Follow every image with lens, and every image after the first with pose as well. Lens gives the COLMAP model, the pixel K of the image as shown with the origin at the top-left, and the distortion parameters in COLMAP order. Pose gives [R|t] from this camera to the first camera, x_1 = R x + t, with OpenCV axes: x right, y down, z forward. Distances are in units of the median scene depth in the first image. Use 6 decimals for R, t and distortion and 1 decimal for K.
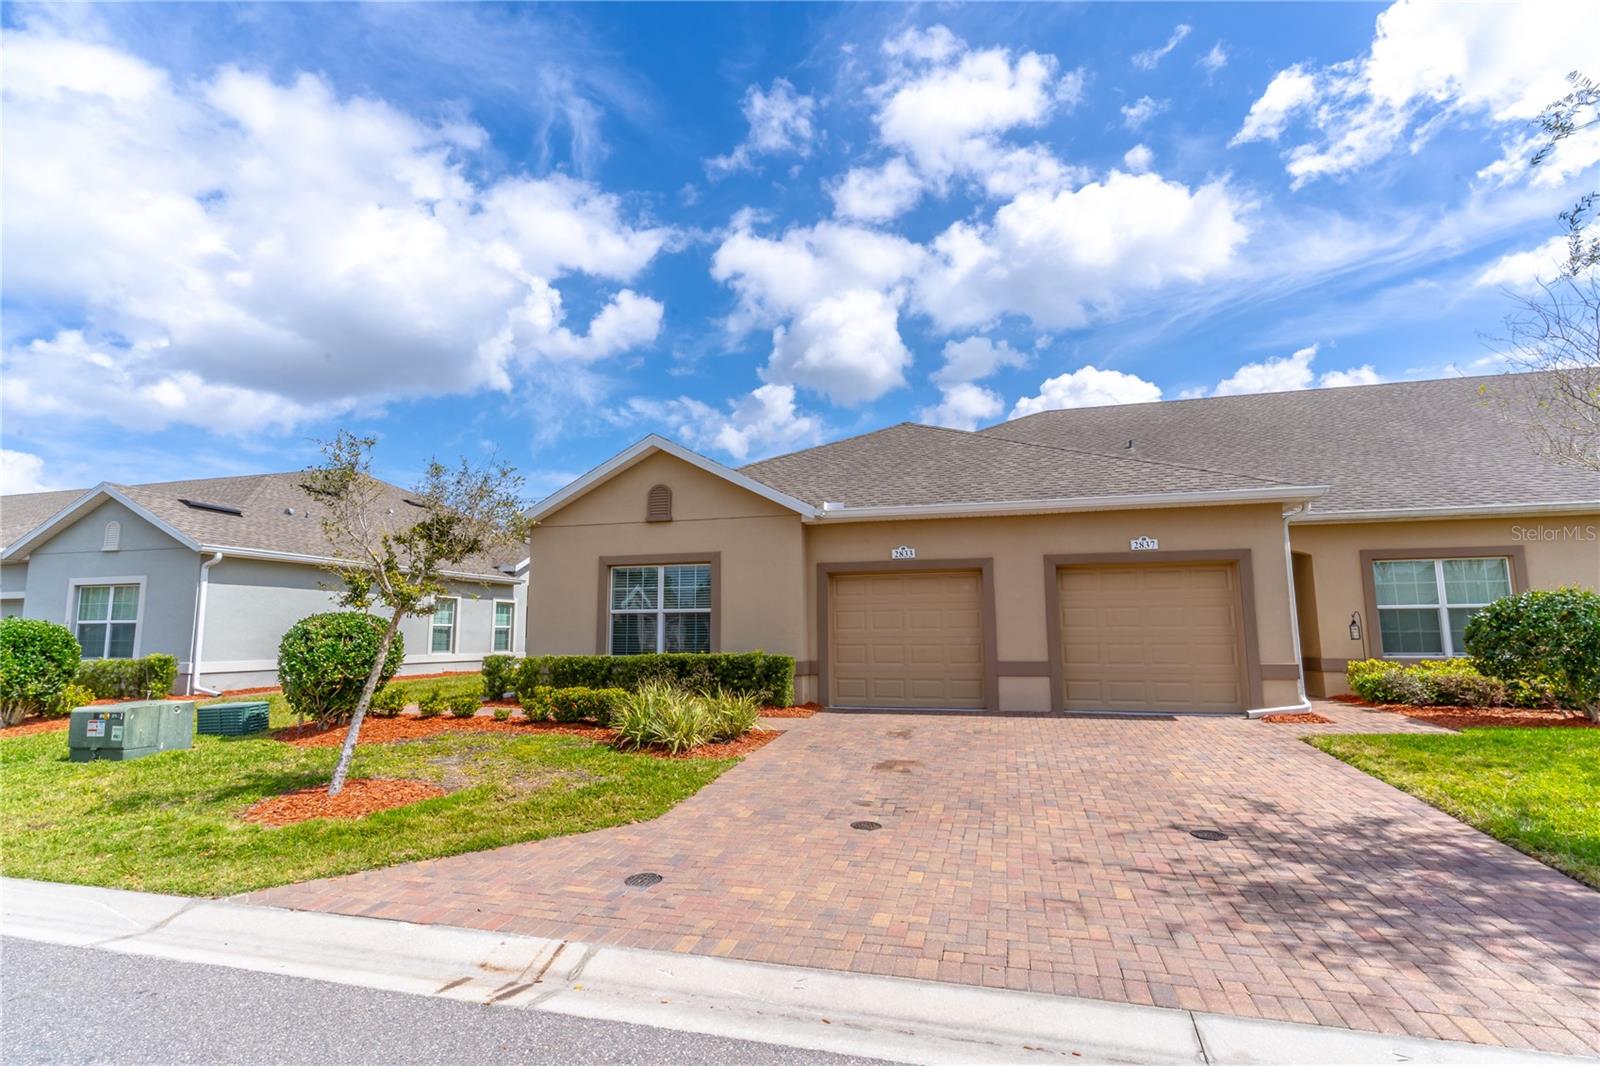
lens RADIAL K [[777.8, 0, 800.0], [0, 777.8, 533.0], [0, 0, 1]] dist [-0.002607, -0.000587]
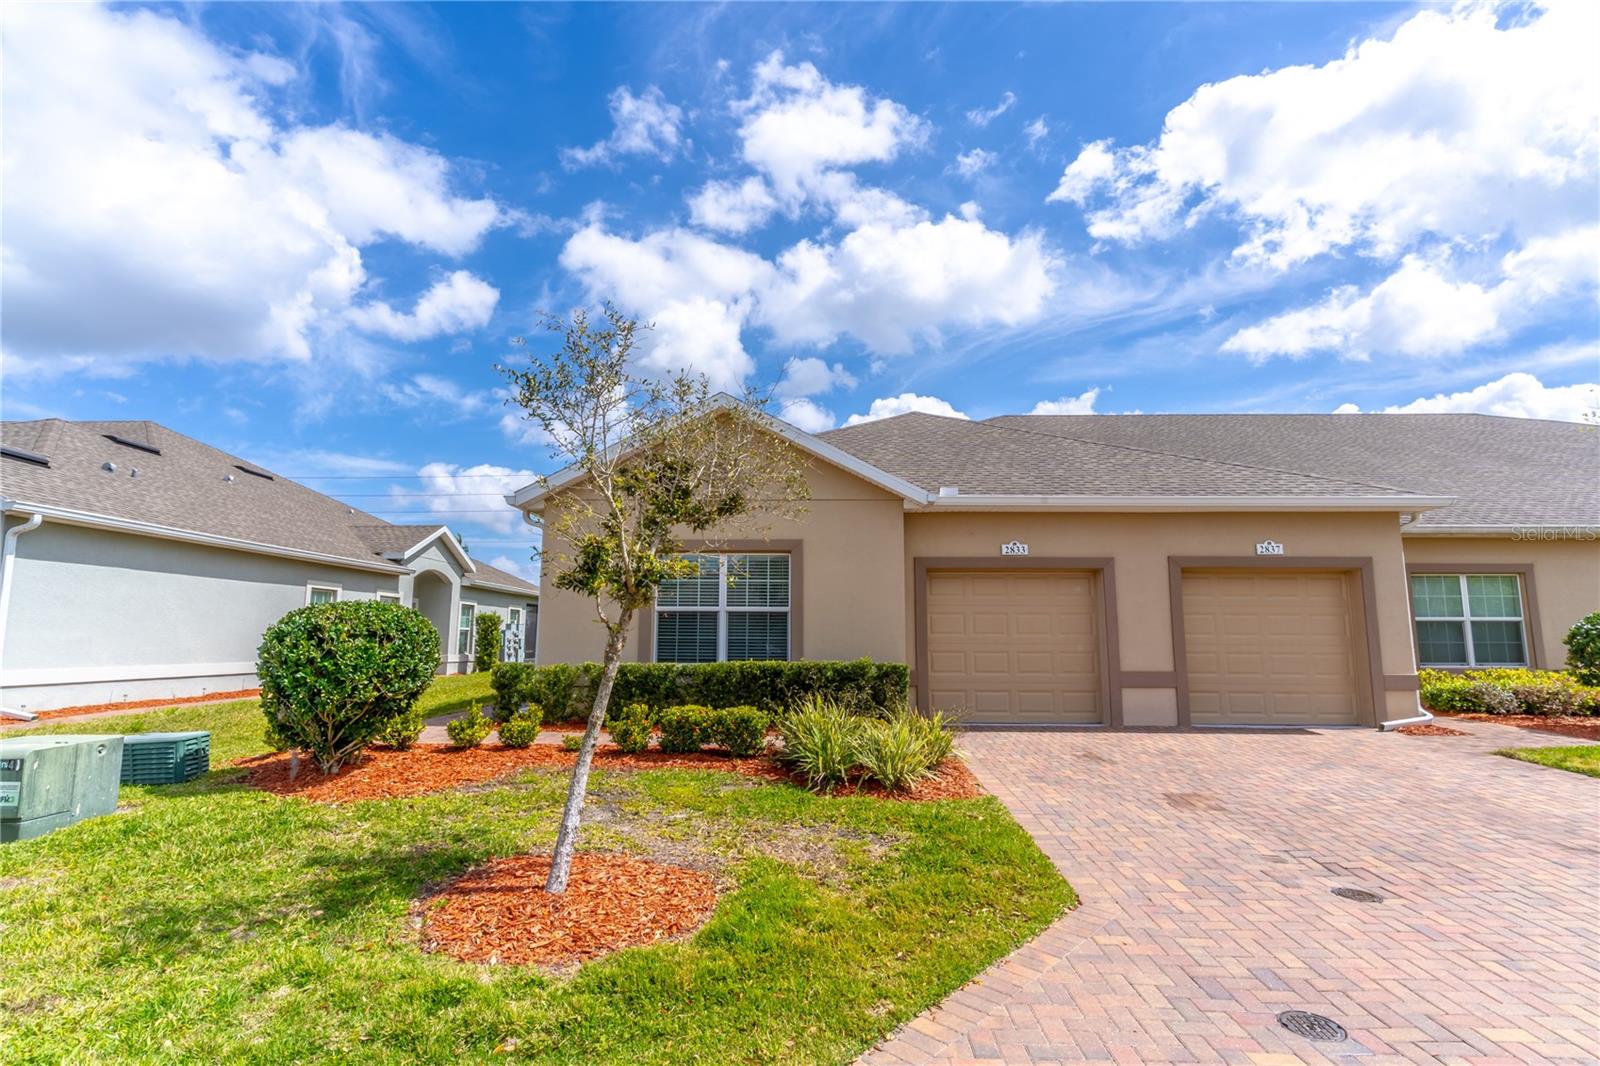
lens RADIAL K [[762.6, 0, 800.0], [0, 762.6, 533.0], [0, 0, 1]] dist [0.001396, -0.000471]
pose [[0.970579, 0.043729, 0.236778, -0.294732], [-0.041819, 0.999040, -0.013086, 0.027244], [-0.237123, 0.002799, 0.971476, 0.195886]]
